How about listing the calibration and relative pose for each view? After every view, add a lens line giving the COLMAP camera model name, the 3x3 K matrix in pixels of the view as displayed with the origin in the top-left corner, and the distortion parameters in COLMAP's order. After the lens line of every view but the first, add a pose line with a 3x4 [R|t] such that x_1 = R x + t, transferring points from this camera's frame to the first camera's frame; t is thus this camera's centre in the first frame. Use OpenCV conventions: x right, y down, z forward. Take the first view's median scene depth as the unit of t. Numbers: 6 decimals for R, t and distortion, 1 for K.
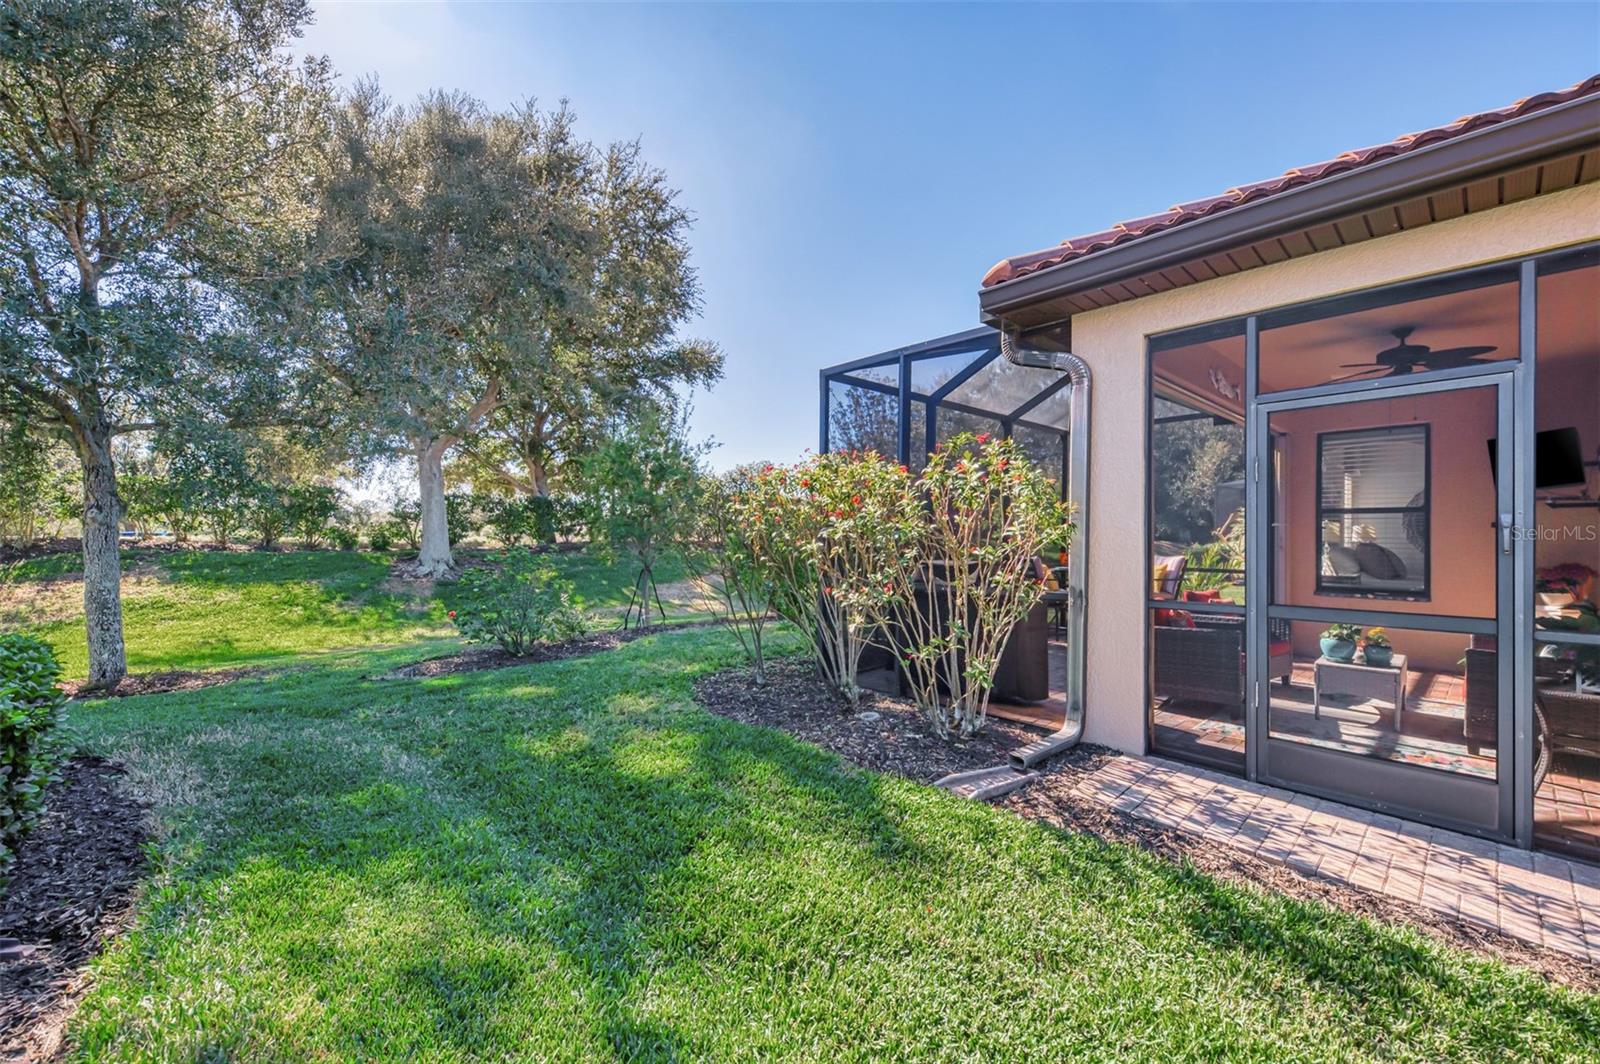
lens RADIAL K [[639.6, 0, 802.3], [0, 639.6, 534.6], [0, 0, 1]] dist [0.000381, -0.000013]
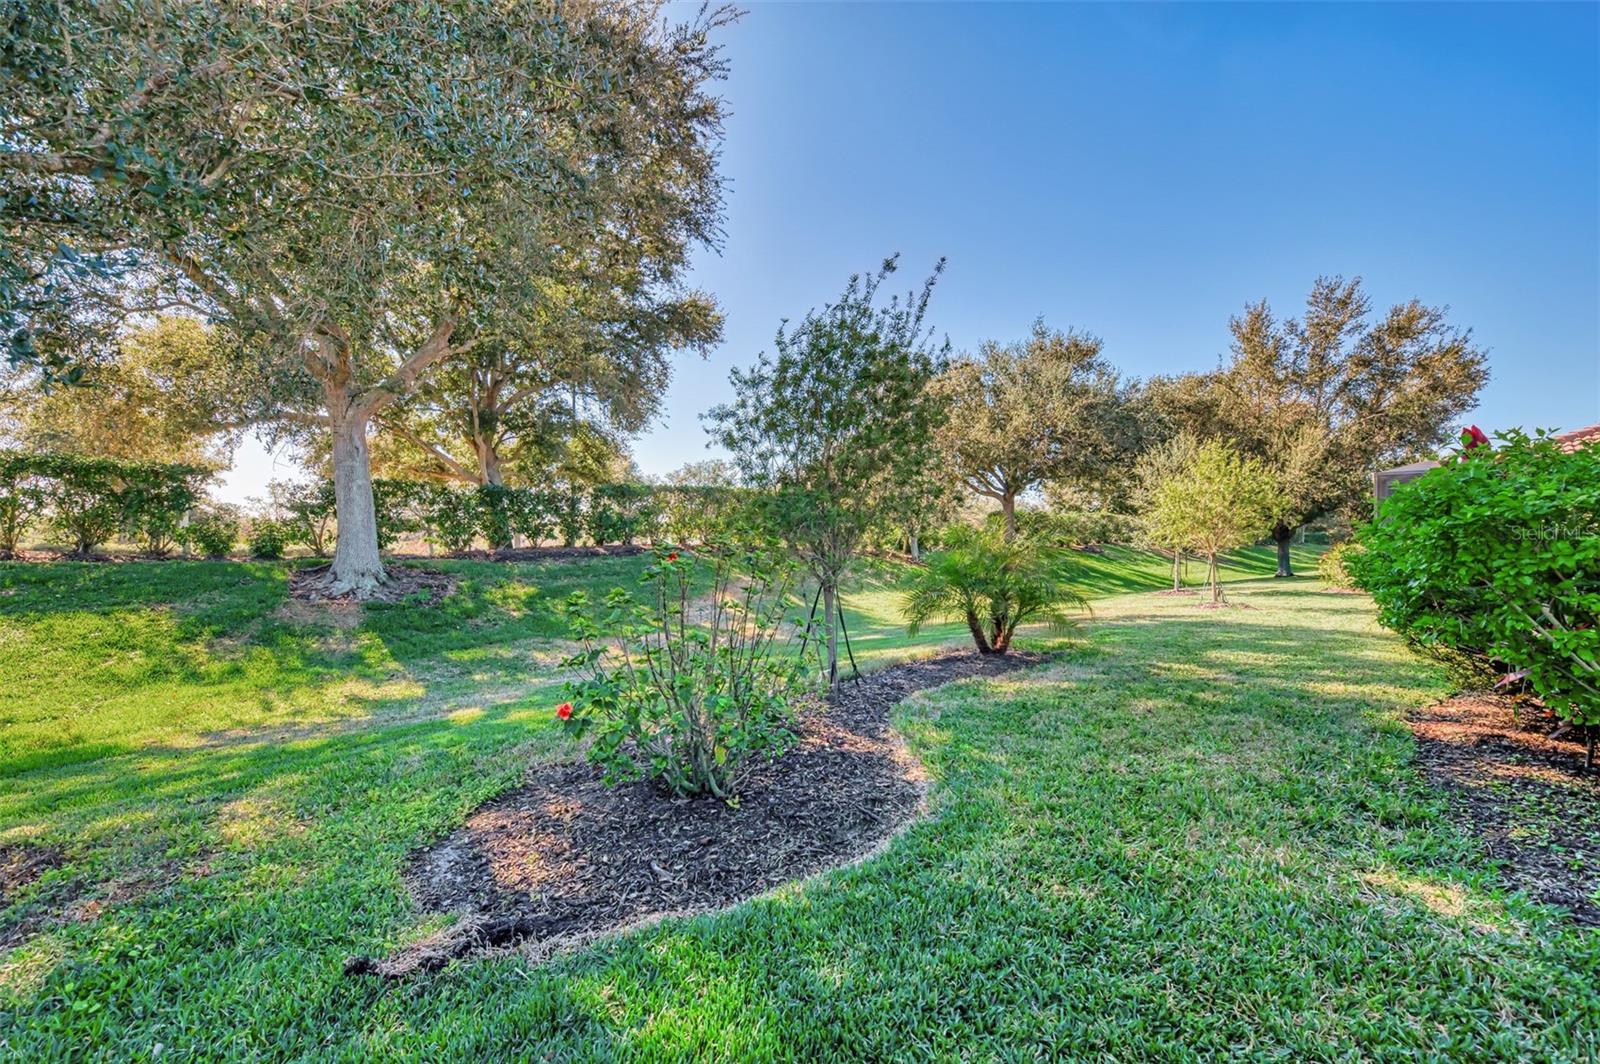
lens RADIAL K [[655.2, 0, 797.0], [0, 655.2, 535.2], [0, 0, 1]] dist [-0.000735, 0.000032]
pose [[0.992492, -0.002608, 0.122281, -0.189544], [0.003614, 0.999961, -0.008004, 0.007086], [-0.122256, 0.008386, 0.992463, 0.240437]]
